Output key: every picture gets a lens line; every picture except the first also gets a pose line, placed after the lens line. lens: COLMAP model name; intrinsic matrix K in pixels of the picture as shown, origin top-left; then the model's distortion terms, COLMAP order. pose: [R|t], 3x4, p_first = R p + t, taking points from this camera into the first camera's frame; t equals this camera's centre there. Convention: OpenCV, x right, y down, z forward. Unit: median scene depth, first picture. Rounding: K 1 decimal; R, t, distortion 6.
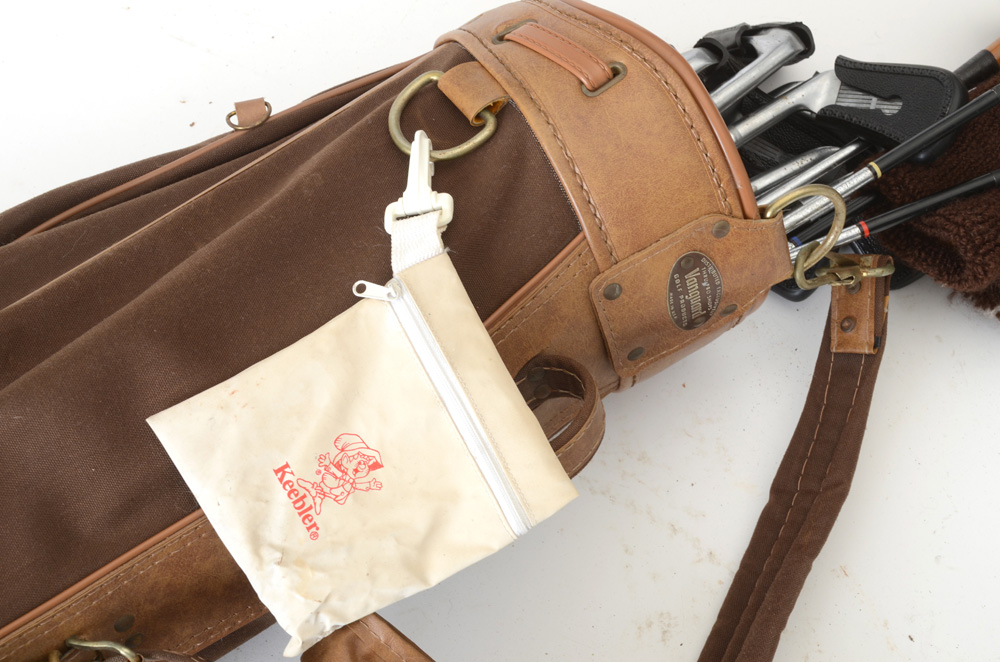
lens RADIAL K [[2068.0, 0, 500.0], [0, 2068.0, 331.0], [0, 0, 1]] dist [0.440281, 0.190655]
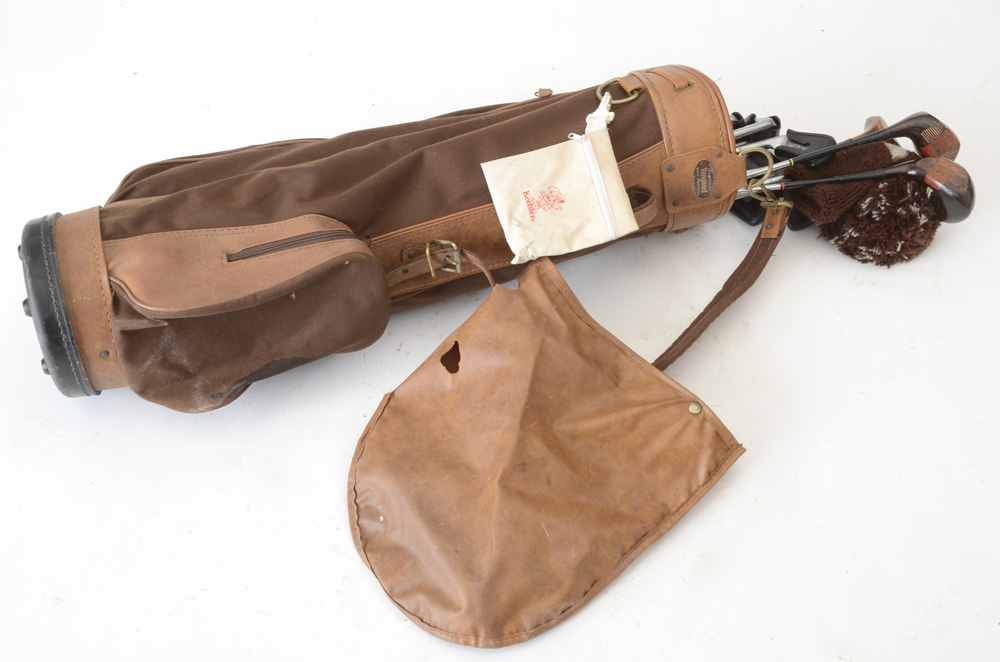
lens RADIAL K [[1334.8, 0, 500.0], [0, 1334.8, 331.0], [0, 0, 1]] dist [0.034197, 0.940447]
pose [[0.967077, 0.198411, -0.159359, 0.153209], [-0.227908, 0.953863, -0.195456, 0.534475], [0.113226, 0.225340, 0.967679, -0.533746]]
